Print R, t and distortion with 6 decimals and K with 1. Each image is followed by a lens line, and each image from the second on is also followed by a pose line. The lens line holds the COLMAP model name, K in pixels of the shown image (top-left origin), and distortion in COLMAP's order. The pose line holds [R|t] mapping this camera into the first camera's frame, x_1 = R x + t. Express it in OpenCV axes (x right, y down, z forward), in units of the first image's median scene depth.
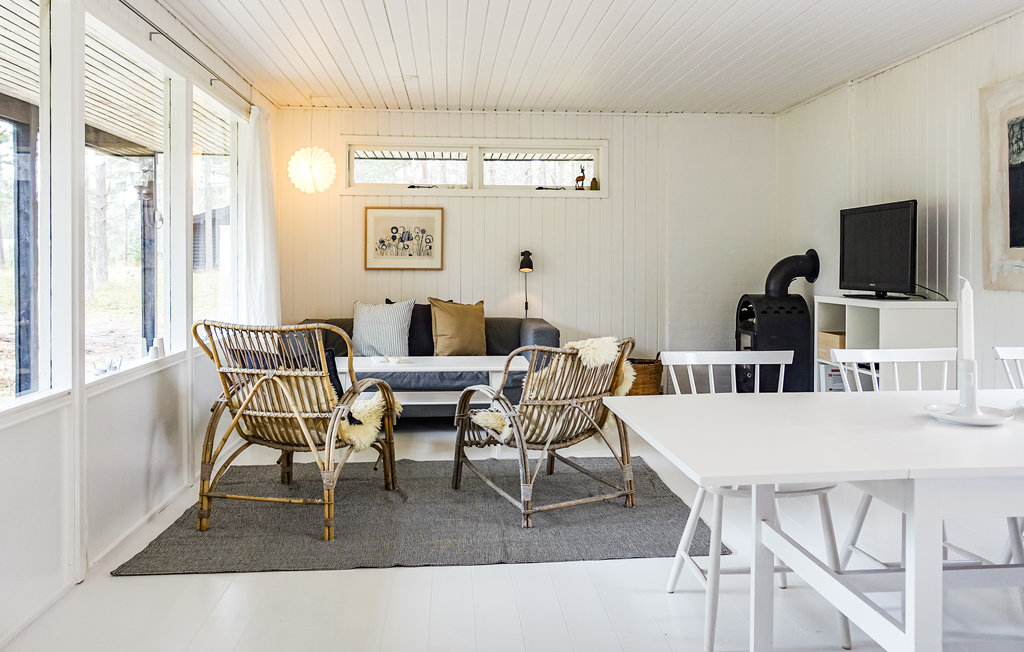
lens RADIAL K [[827.6, 0, 507.9], [0, 827.6, 274.1], [0, 0, 1]] dist [0.004218, 0.000419]
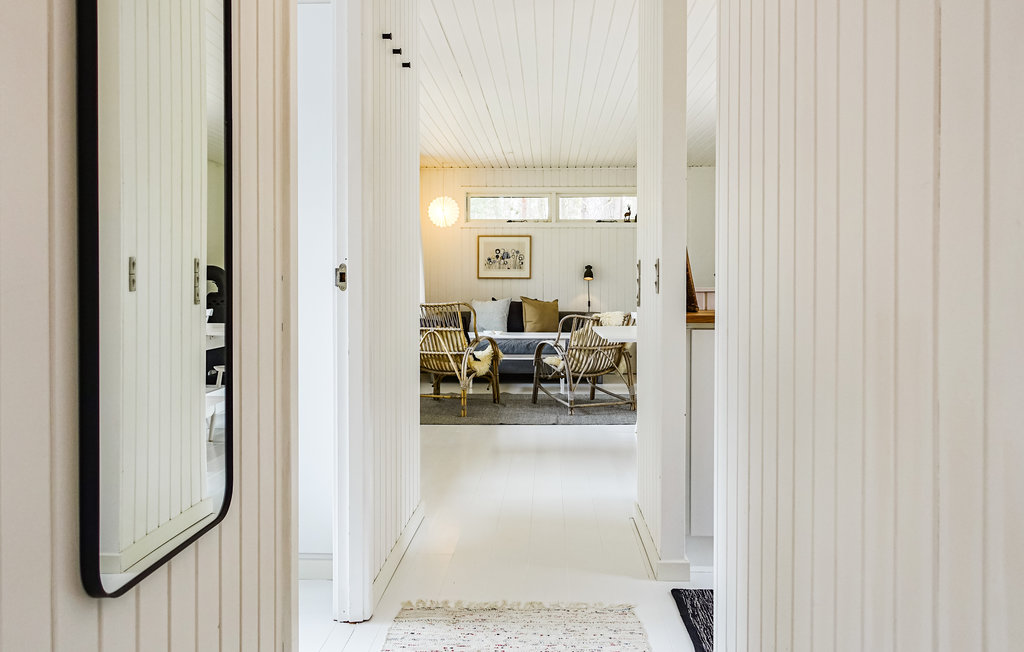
lens RADIAL K [[816.0, 0, 512.0], [0, 816.0, 326.0], [0, 0, 1]] dist [-0.006186, -0.001618]
pose [[0.993237, 0.004439, -0.116022, 0.066528], [0.000048, 0.999253, 0.038645, 0.027278], [0.116107, -0.038389, 0.992495, -0.515668]]
